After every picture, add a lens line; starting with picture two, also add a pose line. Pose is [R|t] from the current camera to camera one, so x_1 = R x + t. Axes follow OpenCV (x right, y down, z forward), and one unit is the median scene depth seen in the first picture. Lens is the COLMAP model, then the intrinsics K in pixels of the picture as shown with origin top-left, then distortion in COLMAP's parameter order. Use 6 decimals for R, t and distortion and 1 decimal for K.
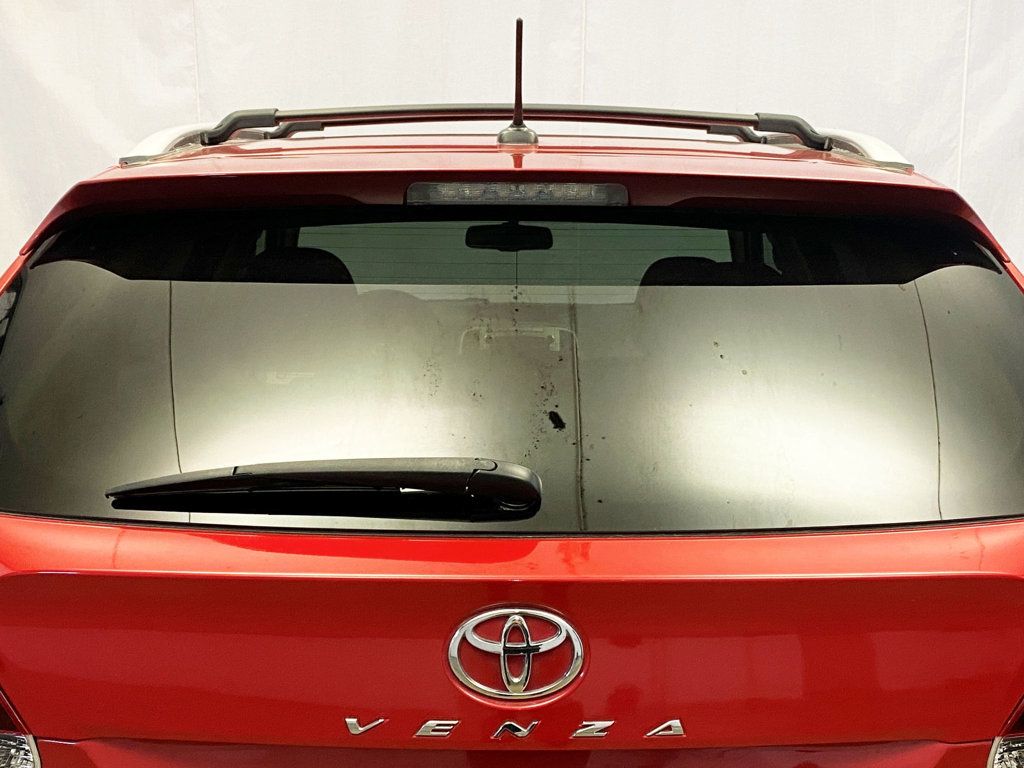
lens RADIAL K [[1437.5, 0, 515.8], [0, 1437.5, 381.6], [0, 0, 1]] dist [0.045866, 0.000000]
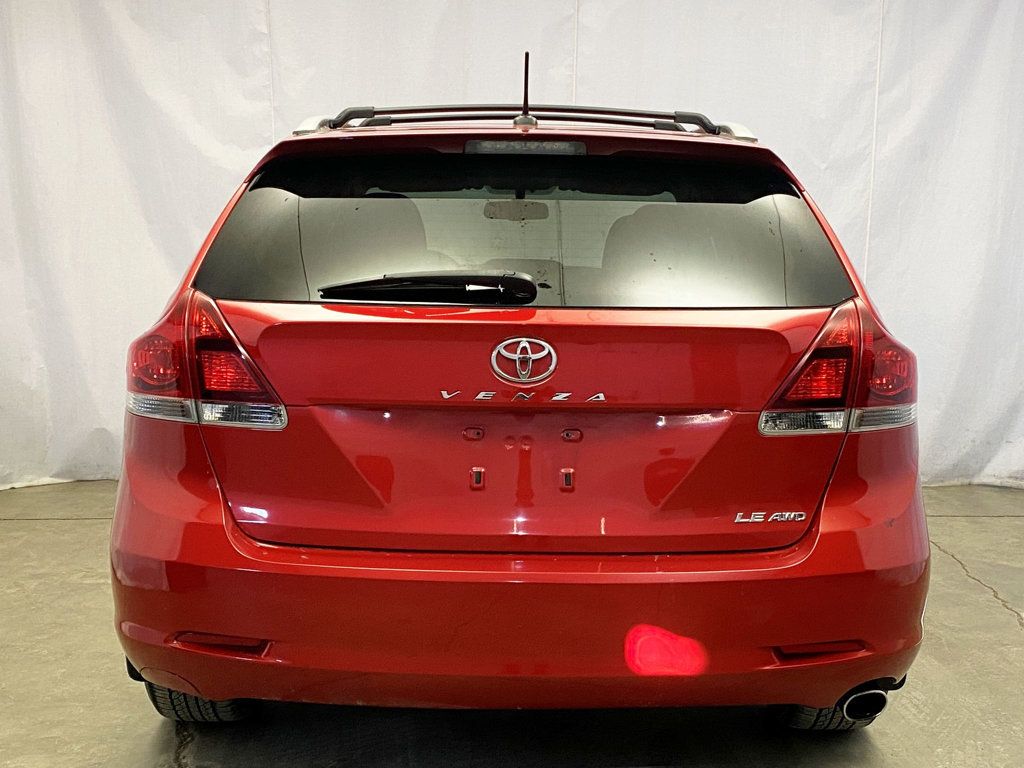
lens RADIAL K [[1437.5, 0, 508.7], [0, 1437.5, 384.8], [0, 0, 1]] dist [0.045866, 0.000000]
pose [[0.999951, 0.008187, -0.005602, -0.007152], [-0.008278, 0.999831, -0.016423, 0.189355], [0.005467, 0.016468, 0.999849, -0.774460]]
